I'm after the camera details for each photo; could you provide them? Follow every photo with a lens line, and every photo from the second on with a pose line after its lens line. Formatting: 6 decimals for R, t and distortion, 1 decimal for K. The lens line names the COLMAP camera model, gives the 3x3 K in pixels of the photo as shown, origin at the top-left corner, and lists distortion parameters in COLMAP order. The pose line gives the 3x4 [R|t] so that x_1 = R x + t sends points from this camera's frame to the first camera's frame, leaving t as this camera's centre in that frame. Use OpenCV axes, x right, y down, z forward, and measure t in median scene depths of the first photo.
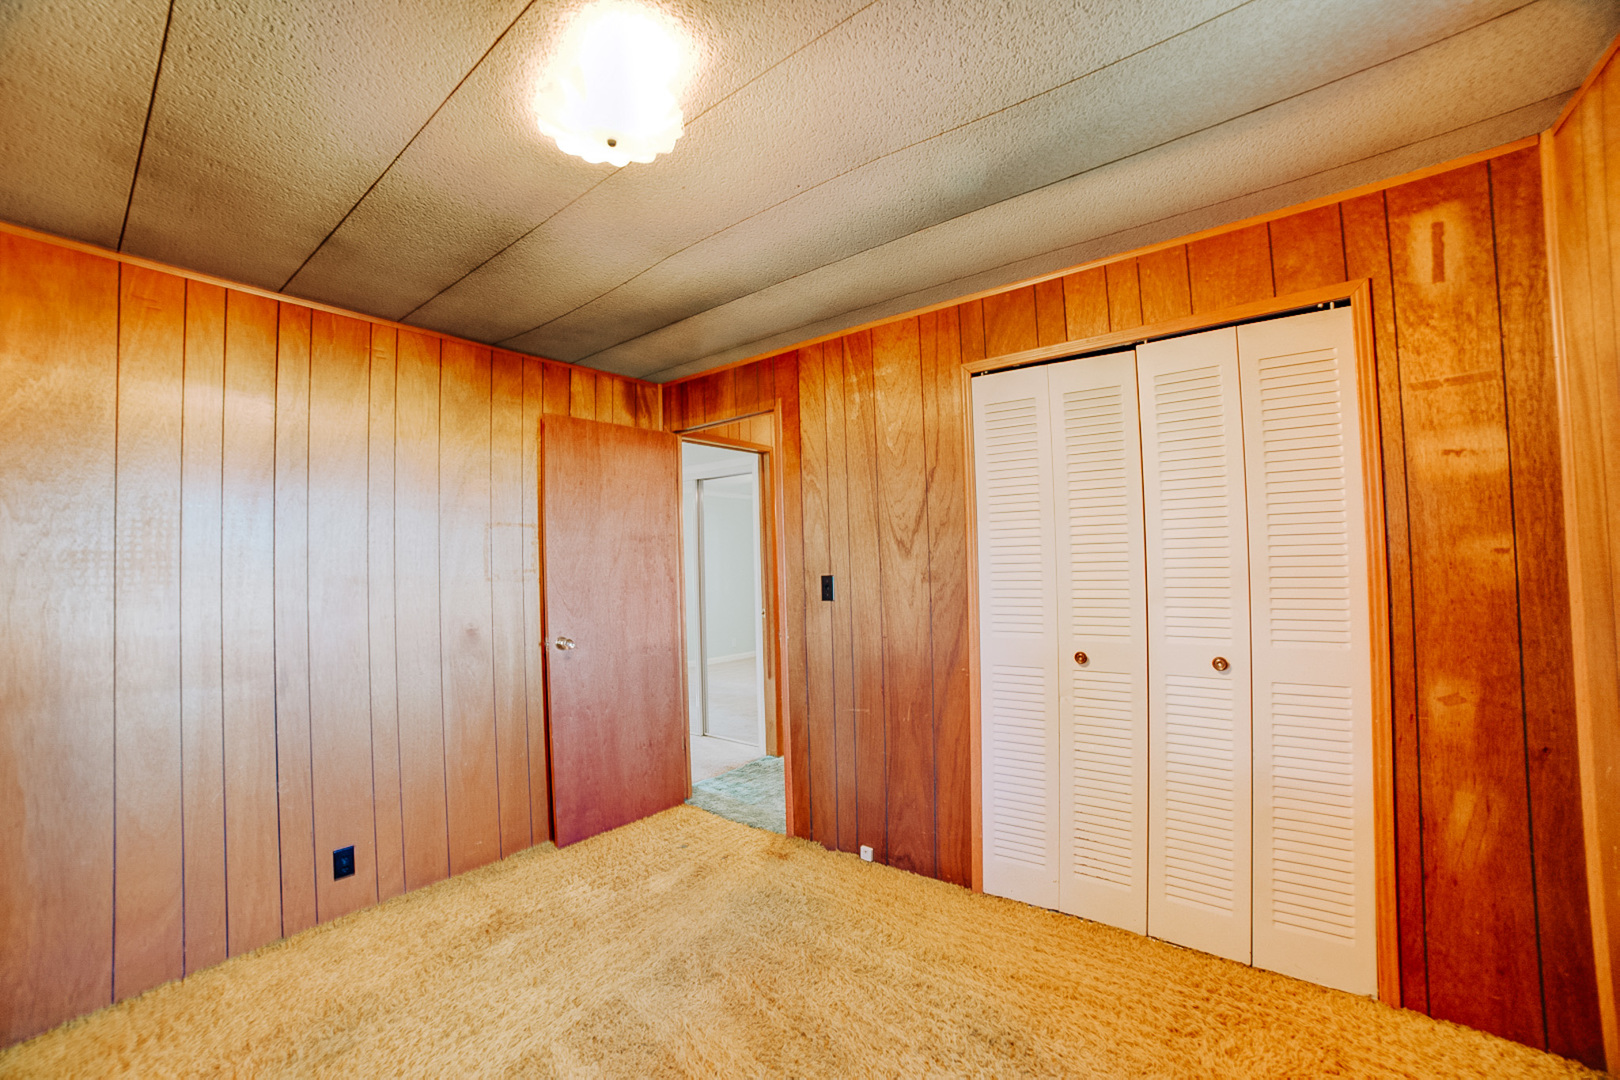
lens RADIAL K [[648.9, 0, 804.6], [0, 648.9, 543.8], [0, 0, 1]] dist [-0.093341, 0.035112]
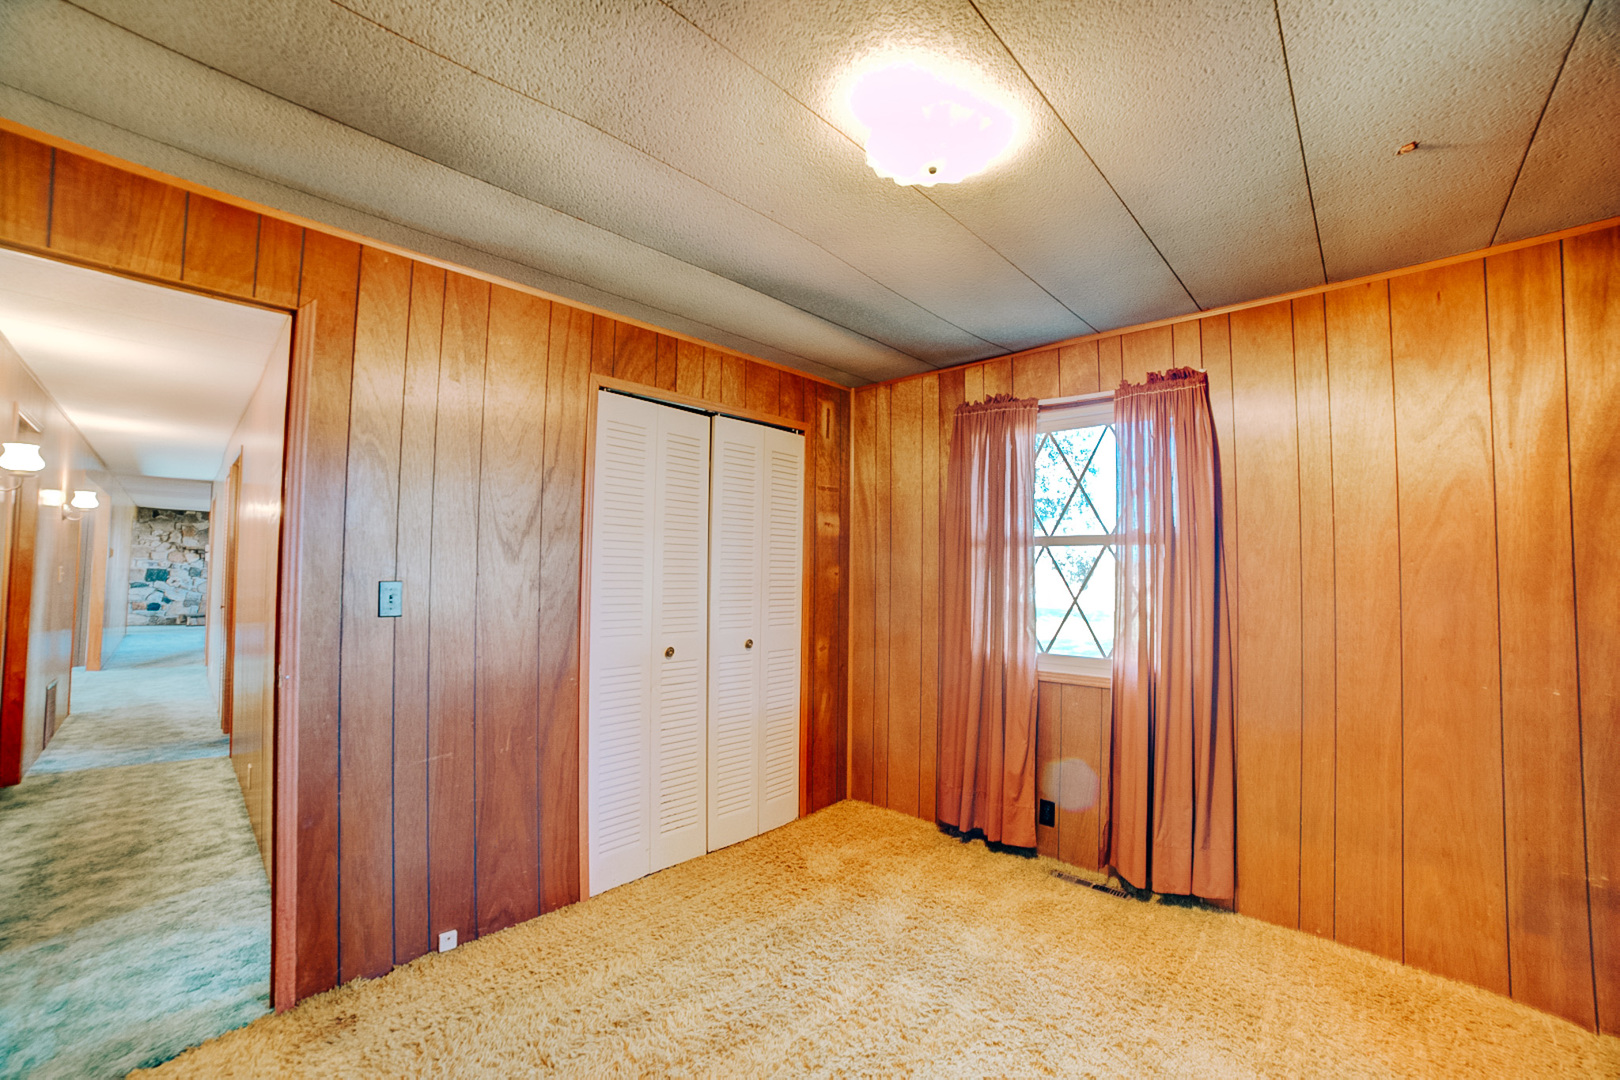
lens RADIAL K [[648.9, 0, 804.6], [0, 648.9, 543.8], [0, 0, 1]] dist [-0.093341, 0.035112]
pose [[0.110162, 0.072455, 0.991269, -0.677358], [-0.042125, 0.996784, -0.068177, 0.040460], [-0.993021, -0.034247, 0.112860, 0.534401]]
